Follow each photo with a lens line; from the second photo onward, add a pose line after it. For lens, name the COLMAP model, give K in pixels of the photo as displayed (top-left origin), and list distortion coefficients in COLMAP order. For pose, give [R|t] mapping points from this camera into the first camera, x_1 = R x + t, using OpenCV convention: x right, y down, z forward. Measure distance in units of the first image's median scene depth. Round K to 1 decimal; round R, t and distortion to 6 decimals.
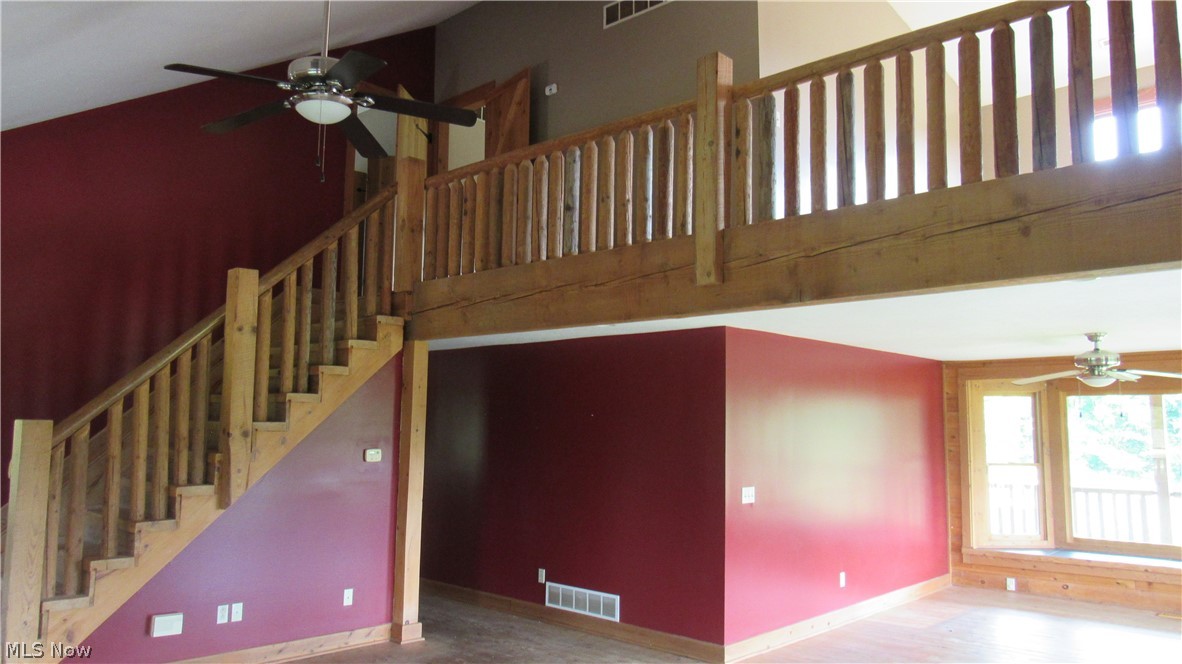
lens RADIAL K [[852.2, 0, 591.0], [0, 852.2, 332.0], [0, 0, 1]] dist [-0.028657, 0.013636]
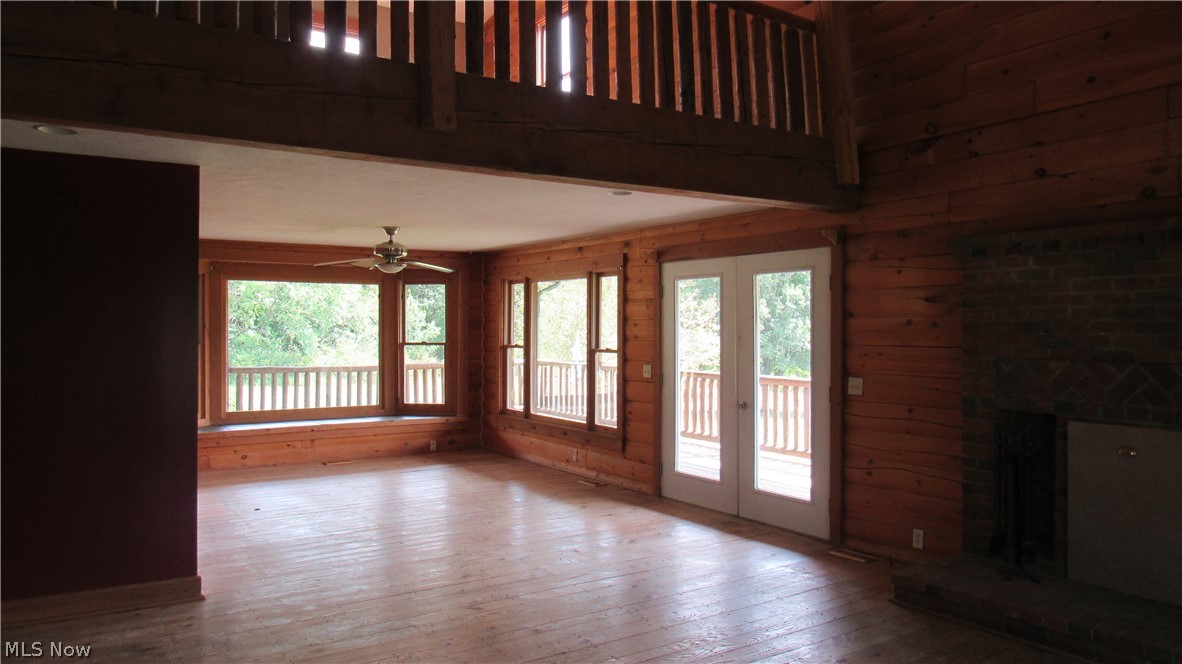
lens RADIAL K [[834.0, 0, 591.0], [0, 834.0, 332.0], [0, 0, 1]] dist [-0.031229, 0.006301]
pose [[0.238696, -0.014268, 0.970990, -0.515234], [-0.106468, 0.993480, 0.040772, 0.077183], [-0.965240, -0.113112, 0.235620, 0.494279]]
